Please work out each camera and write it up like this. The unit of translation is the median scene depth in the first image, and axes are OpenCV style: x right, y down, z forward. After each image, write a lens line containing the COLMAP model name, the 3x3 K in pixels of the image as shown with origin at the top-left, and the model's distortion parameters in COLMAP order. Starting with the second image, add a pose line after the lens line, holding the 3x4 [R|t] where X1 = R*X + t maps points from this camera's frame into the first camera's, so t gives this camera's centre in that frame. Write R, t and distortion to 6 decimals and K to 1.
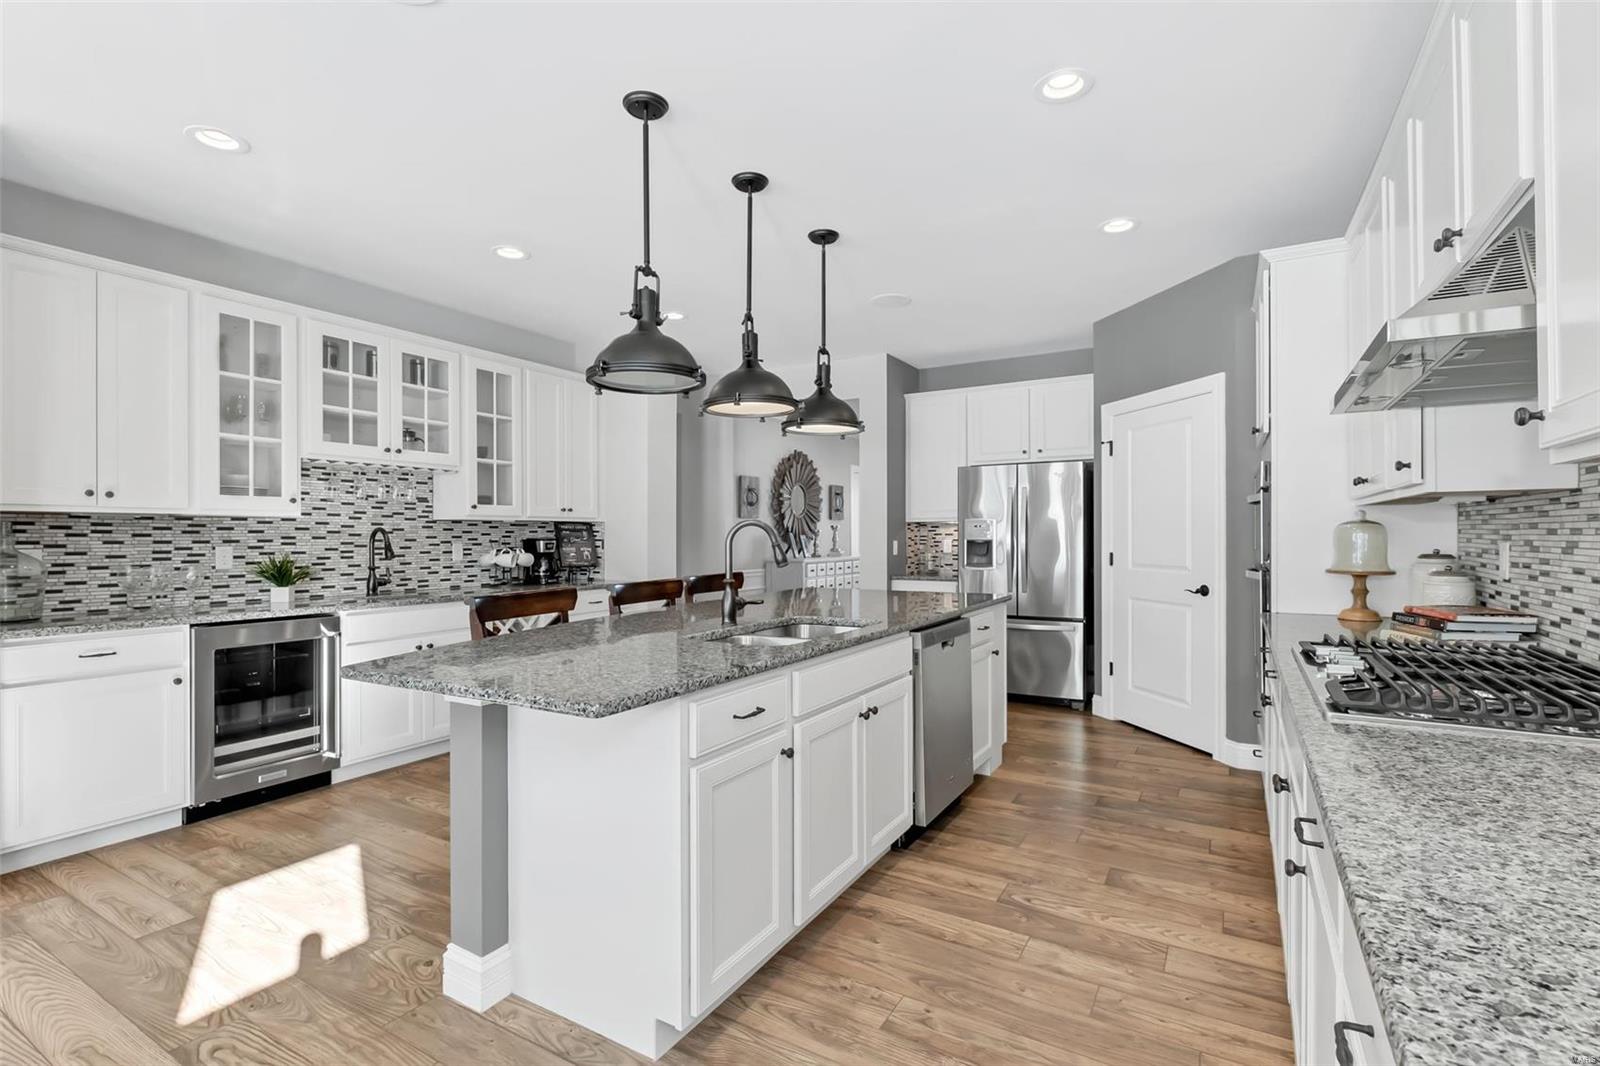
lens RADIAL K [[737.6, 0, 800.0], [0, 737.6, 533.0], [0, 0, 1]] dist [0.001142, 0.000117]
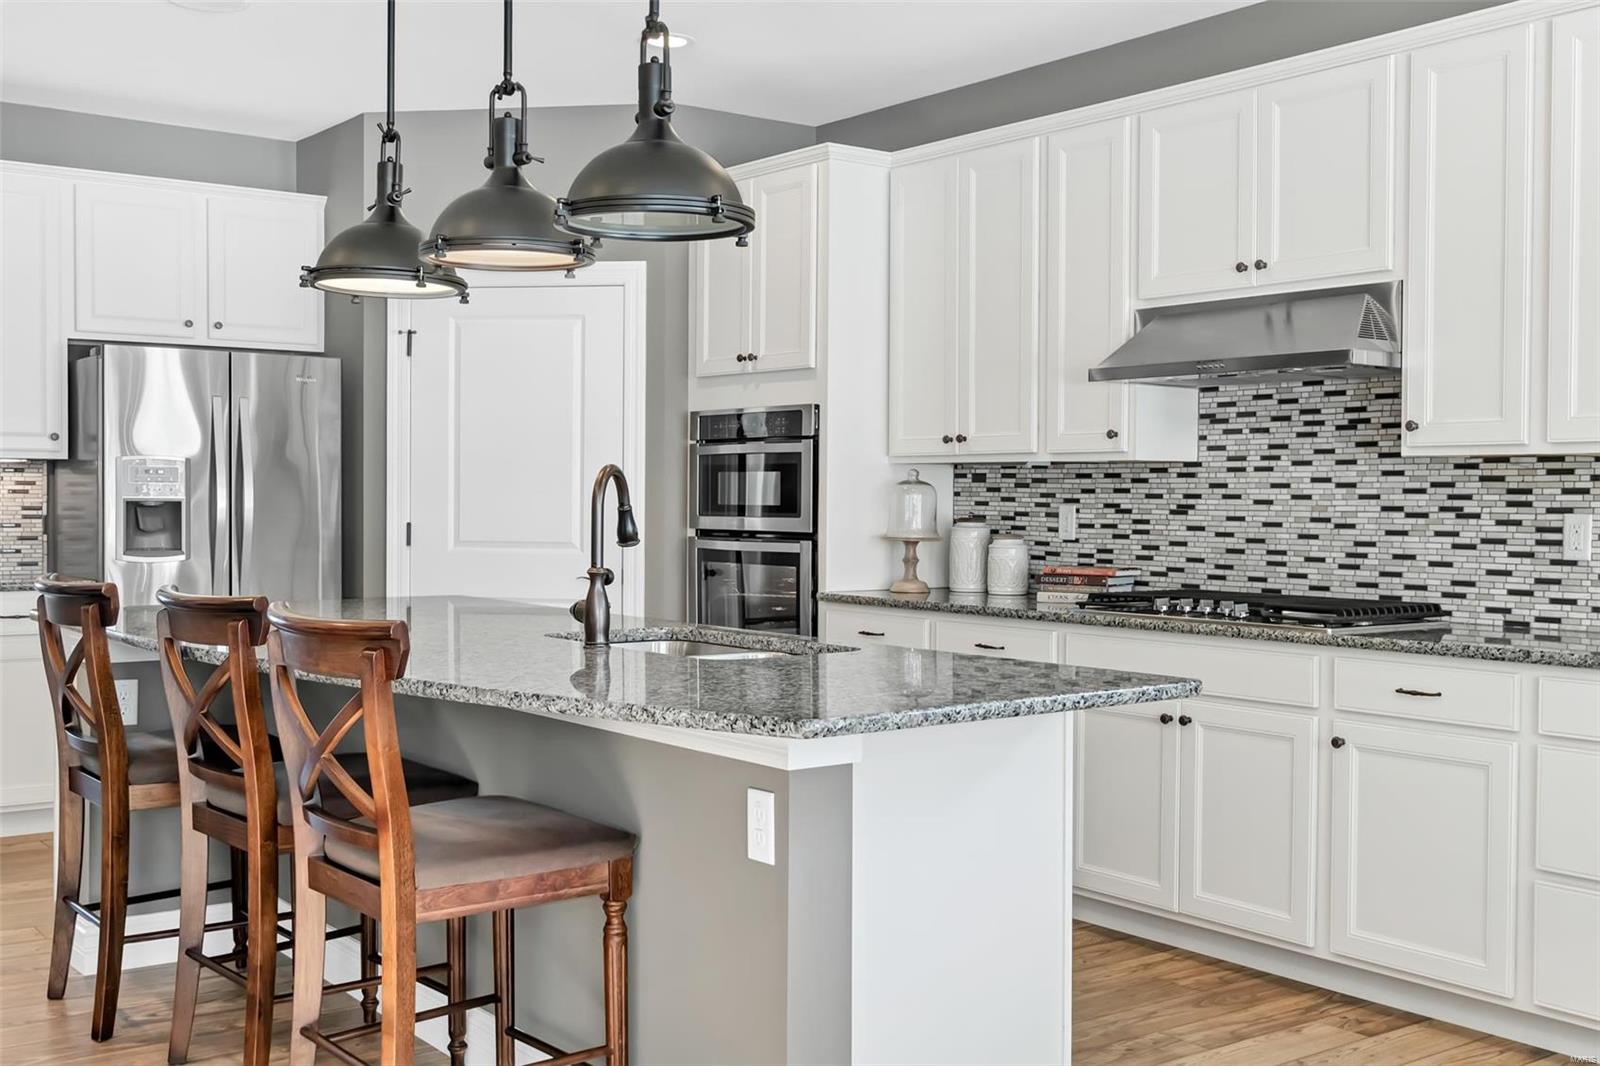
lens RADIAL K [[1689.4, 0, 800.0], [0, 1689.4, 533.0], [0, 0, 1]] dist [0.003912, 0.003447]
pose [[0.378295, -0.016004, 0.925547, -1.220641], [-0.010322, 0.999715, 0.021506, 0.003406], [-0.925628, -0.017690, 0.378022, 0.359143]]
